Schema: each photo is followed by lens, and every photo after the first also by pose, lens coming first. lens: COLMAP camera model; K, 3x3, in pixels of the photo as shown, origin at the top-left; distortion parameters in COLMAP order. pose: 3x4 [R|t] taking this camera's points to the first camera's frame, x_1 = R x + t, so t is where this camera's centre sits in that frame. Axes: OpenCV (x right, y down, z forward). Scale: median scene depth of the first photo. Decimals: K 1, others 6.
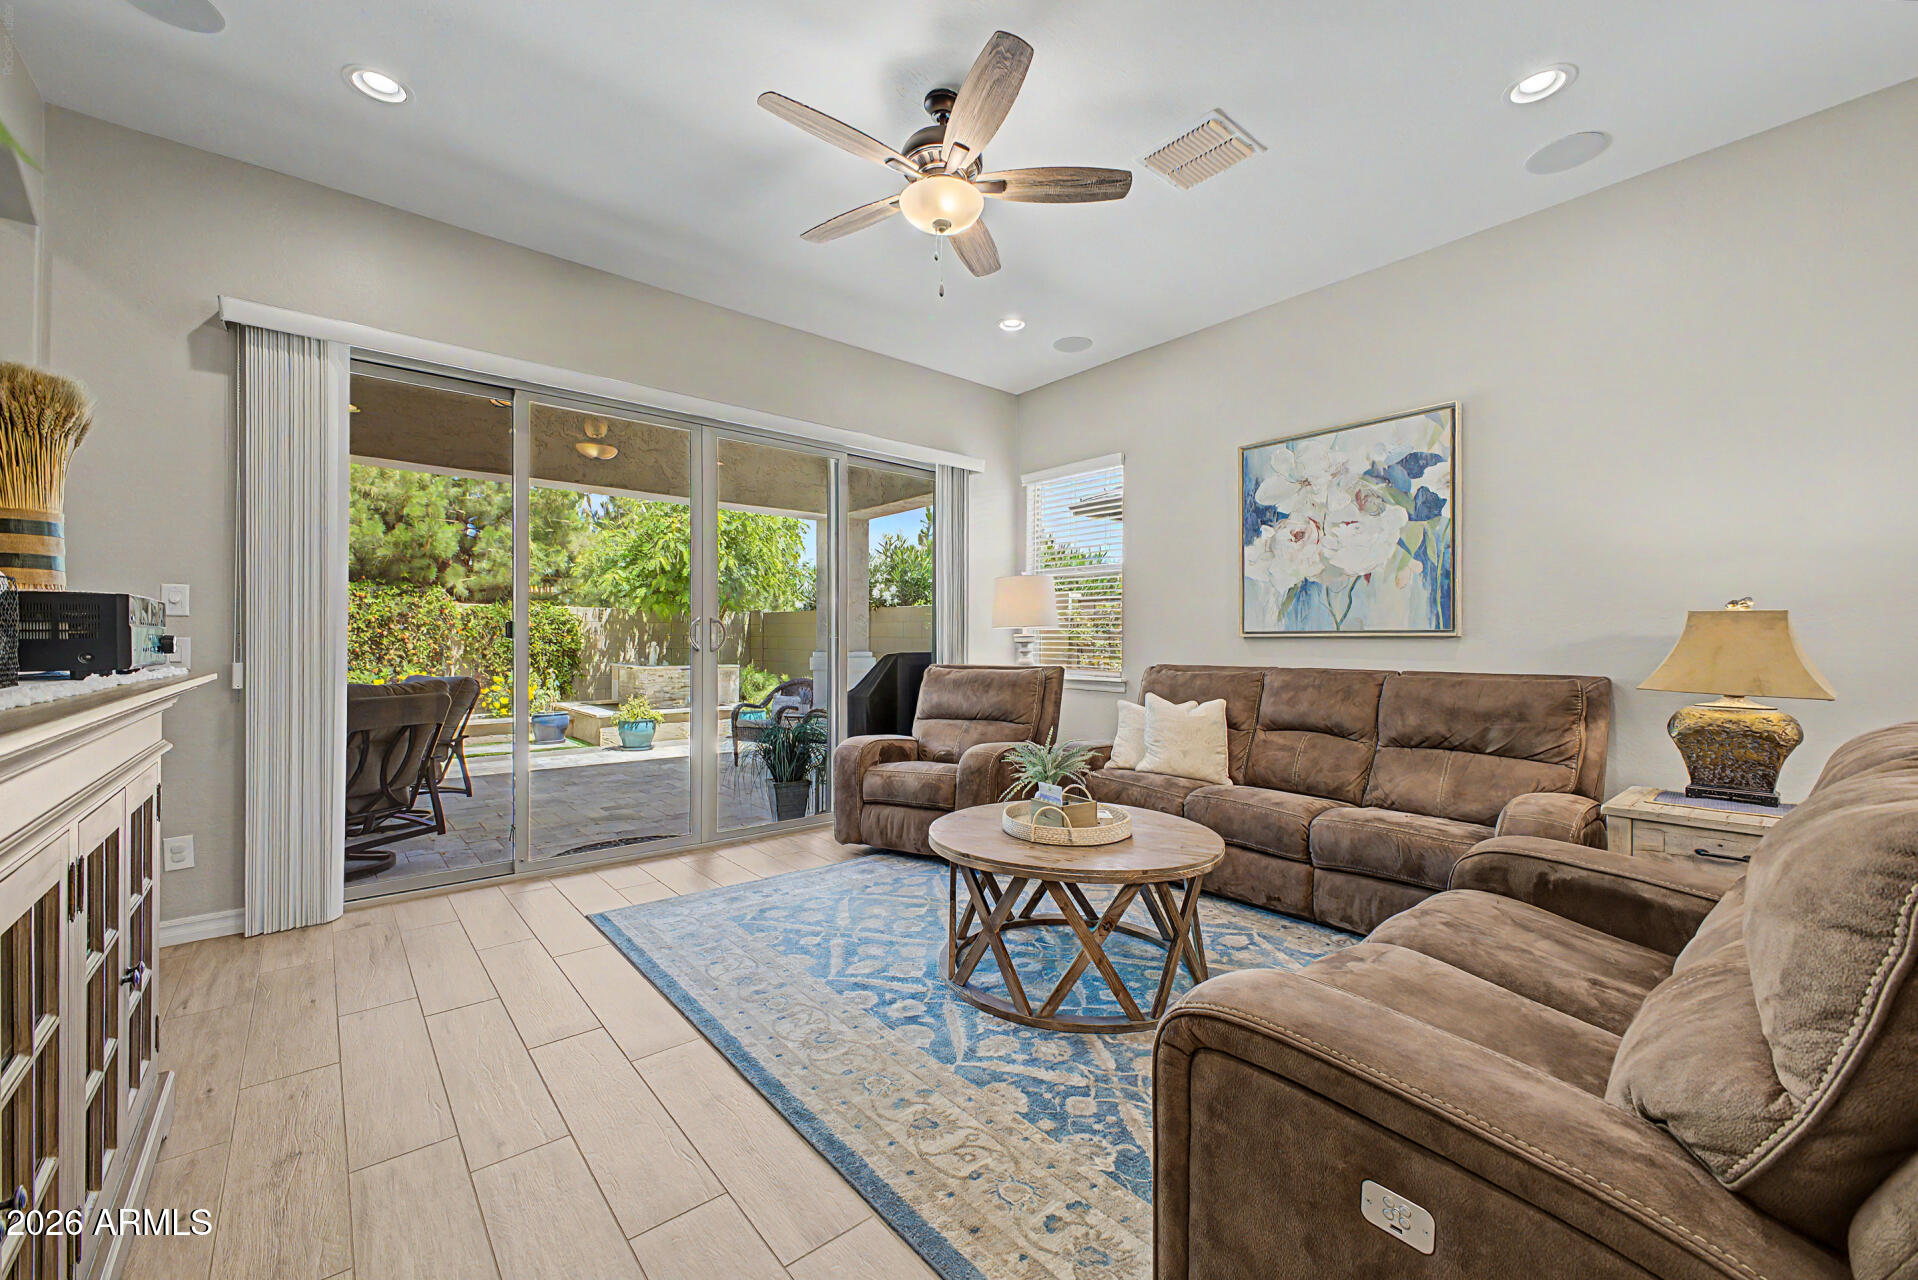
lens RADIAL K [[758.6, 0, 949.8], [0, 758.6, 637.5], [0, 0, 1]] dist [0.018627, -0.001238]
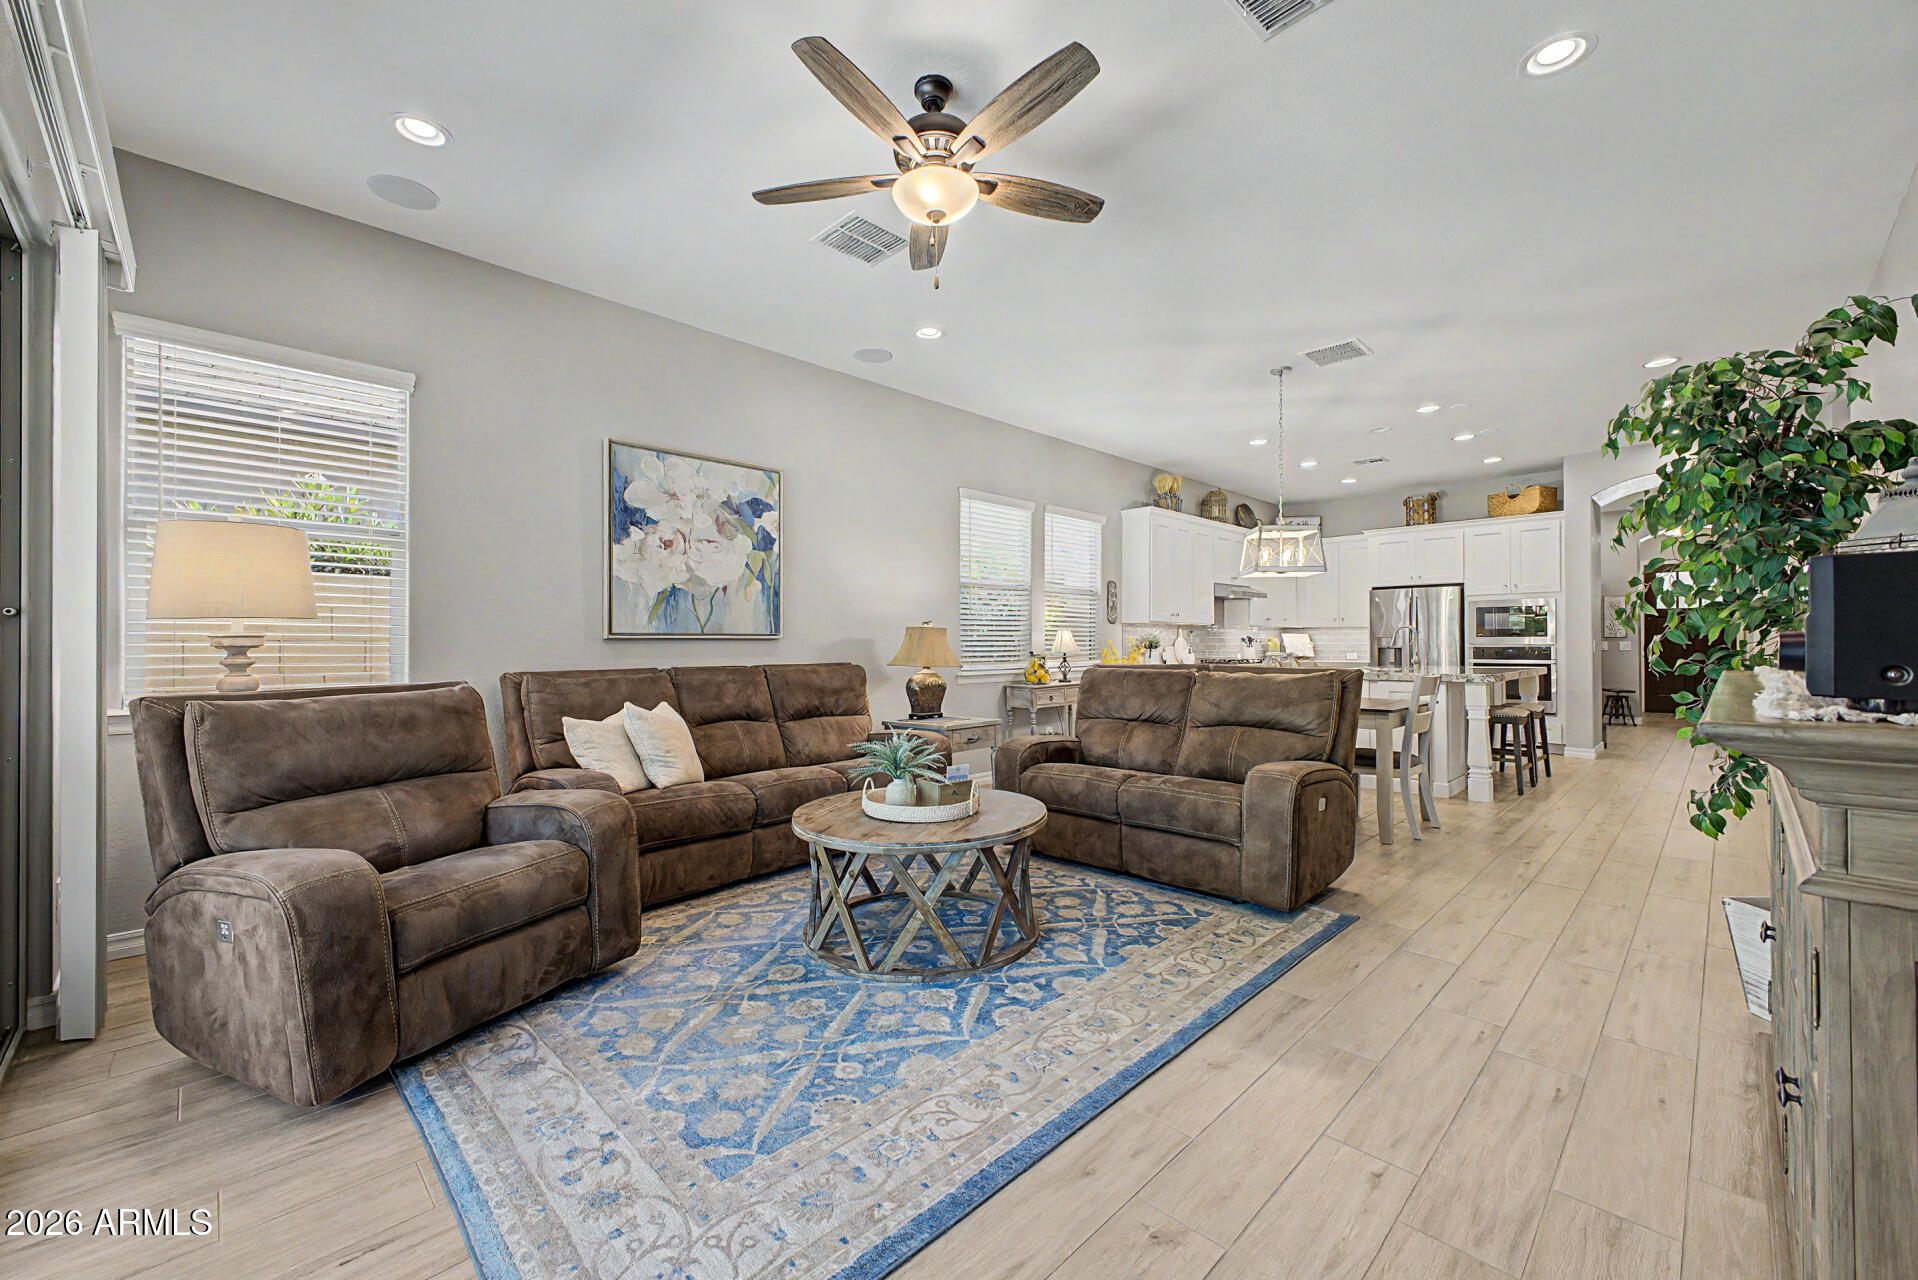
lens RADIAL K [[758.6, 0, 959.4], [0, 758.6, 635.3], [0, 0, 1]] dist [0.018627, -0.001238]
pose [[-0.086116, 0.007728, 0.996255, -0.634359], [-0.000058, 0.999970, -0.007761, 0.002721], [-0.996285, -0.000726, -0.086113, 0.680797]]
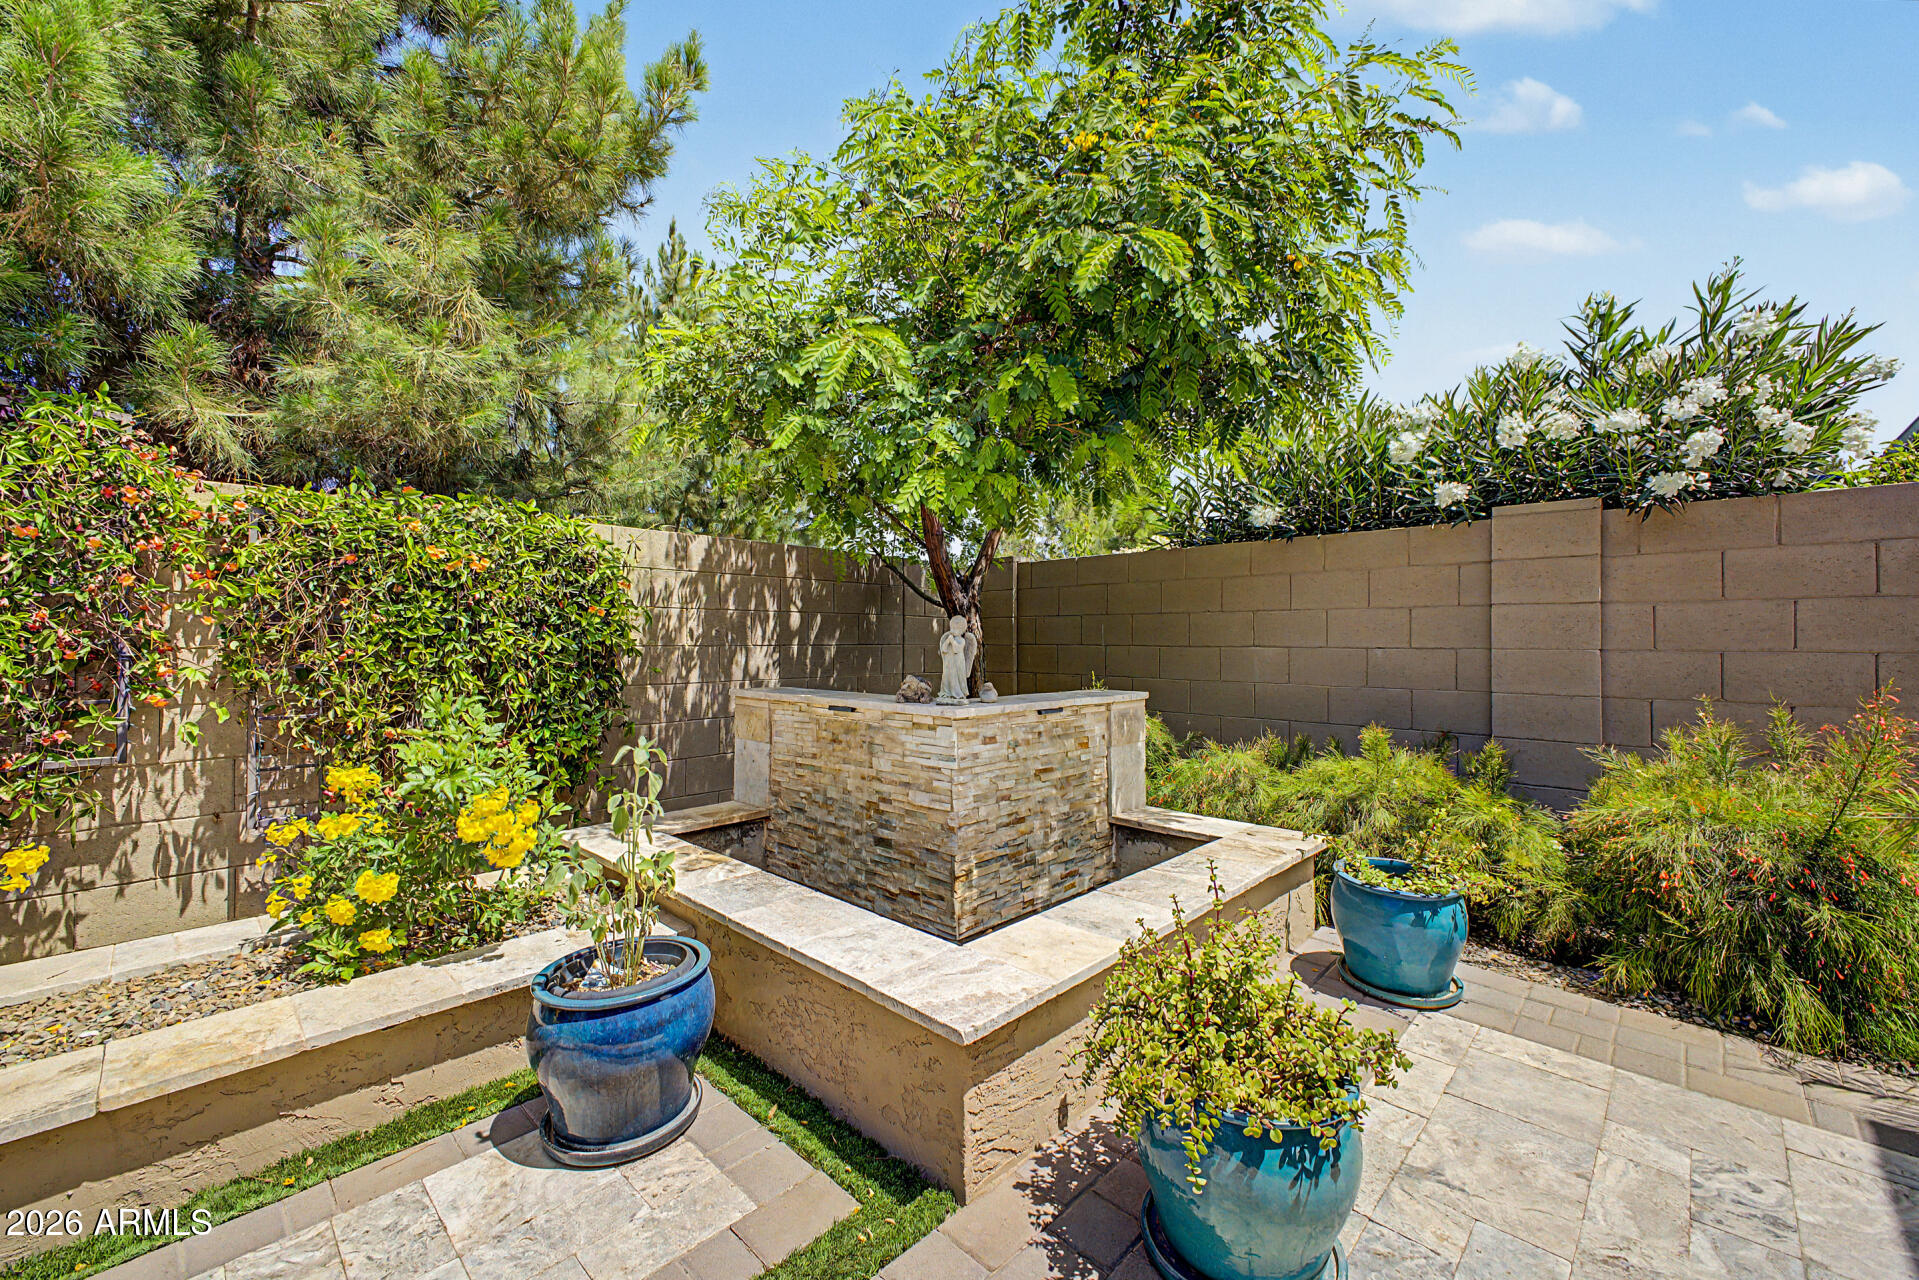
lens RADIAL K [[759.0, 0, 952.2], [0, 759.0, 636.1], [0, 0, 1]] dist [0.018627, -0.001238]
pose [[0.994979, -0.005877, 0.099909, -1.080183], [0.005765, 0.999982, 0.001406, 0.032635], [-0.099916, -0.000823, 0.994996, 1.868681]]
